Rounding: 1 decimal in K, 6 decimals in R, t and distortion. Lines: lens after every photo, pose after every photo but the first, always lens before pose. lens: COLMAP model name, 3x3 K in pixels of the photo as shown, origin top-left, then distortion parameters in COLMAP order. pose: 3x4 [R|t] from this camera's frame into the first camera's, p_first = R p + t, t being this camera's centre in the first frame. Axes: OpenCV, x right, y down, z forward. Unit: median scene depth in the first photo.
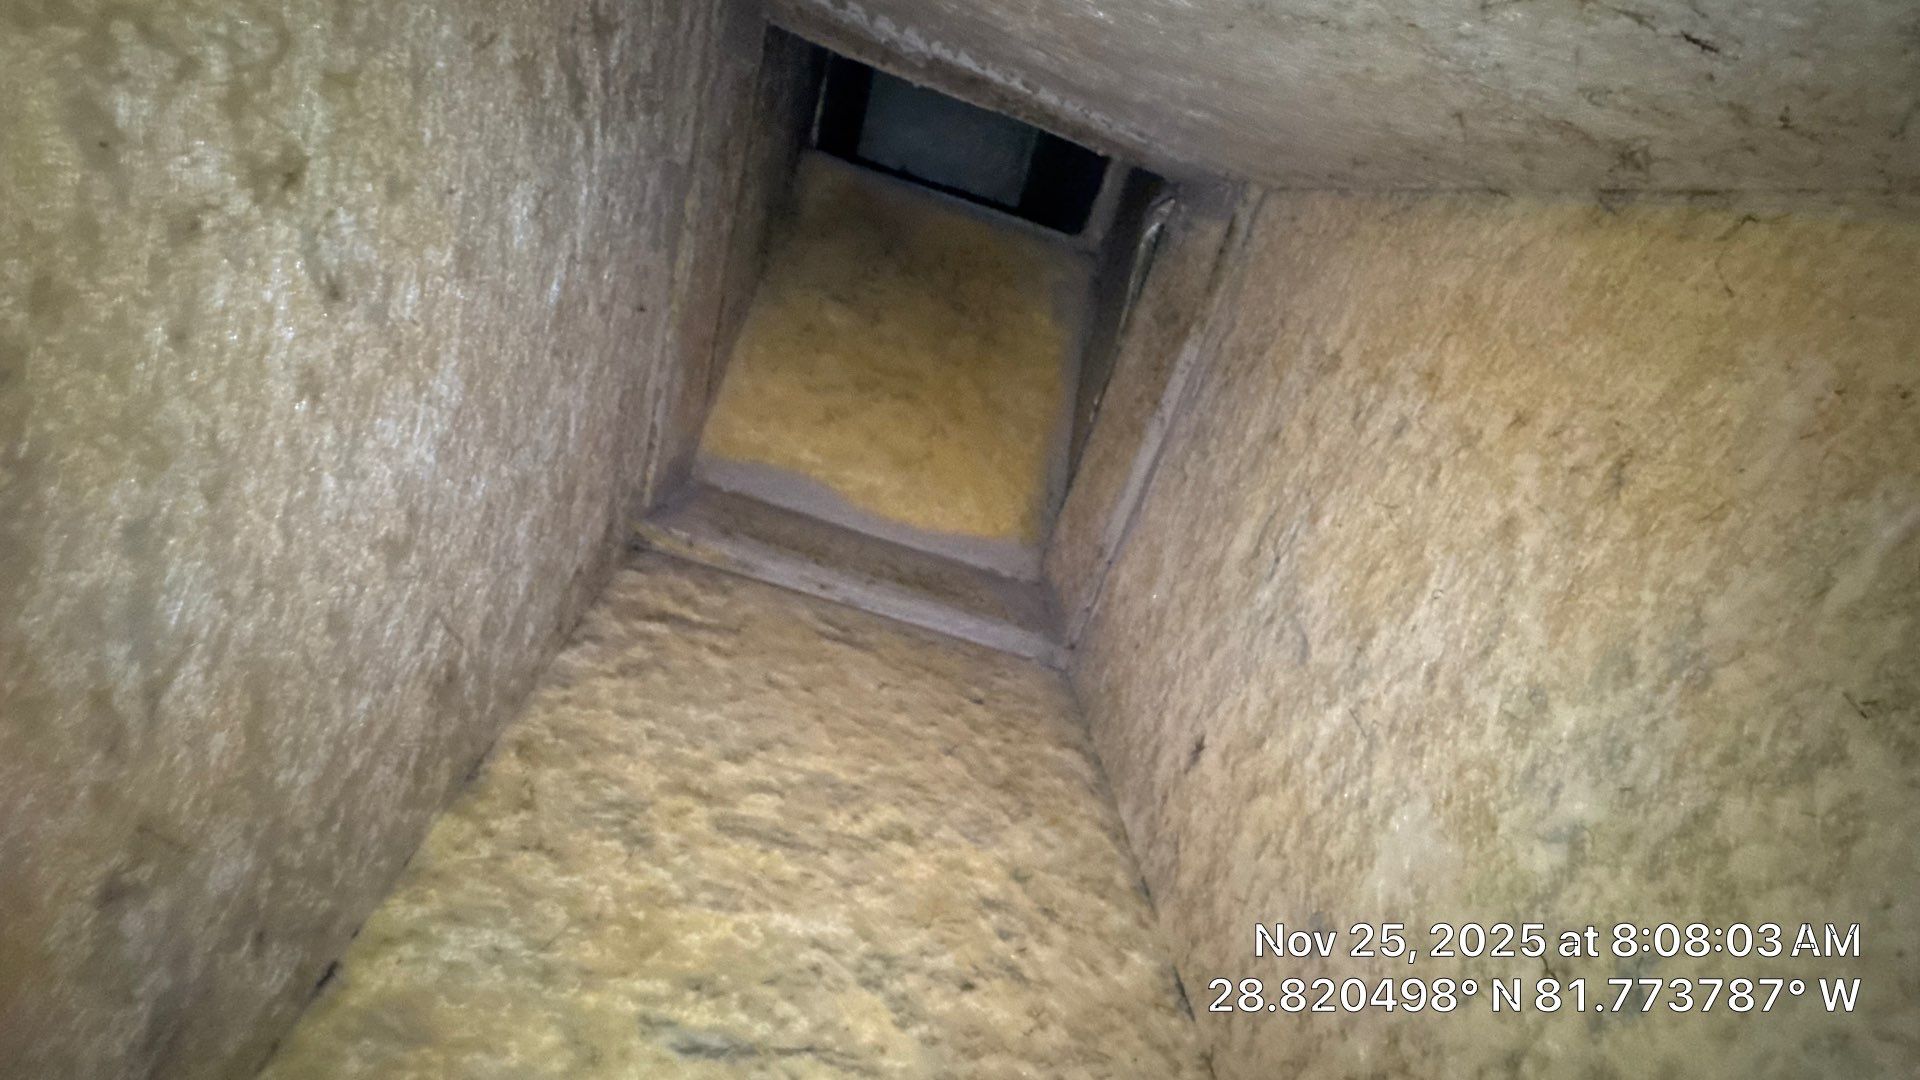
lens RADIAL K [[767.1, 0, 948.8], [0, 767.1, 541.5], [0, 0, 1]] dist [-0.001427, 0.000471]
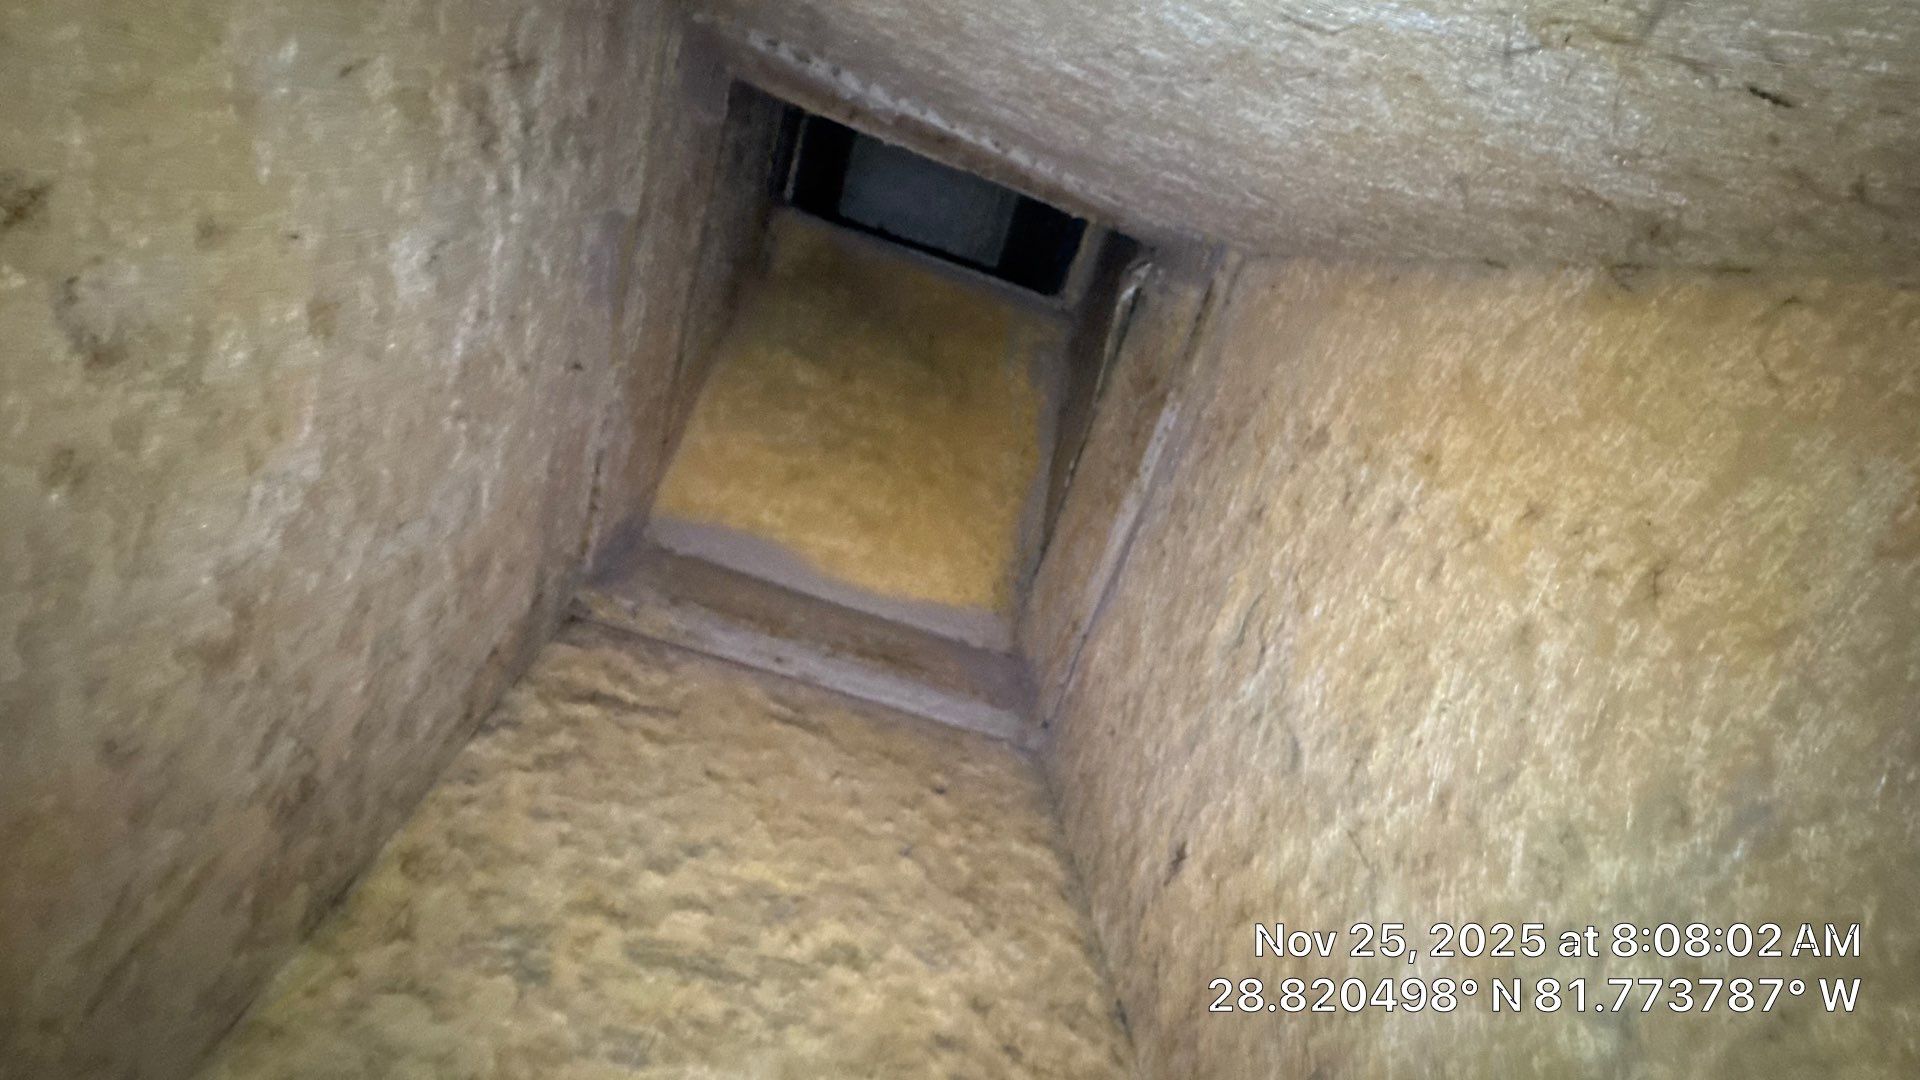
lens RADIAL K [[767.1, 0, 948.8], [0, 767.1, 541.5], [0, 0, 1]] dist [-0.001427, 0.000471]
pose [[0.999640, 0.014001, 0.022867, 0.032354], [-0.012469, 0.997755, -0.065806, -0.042567], [-0.023737, 0.065498, 0.997570, 0.092432]]
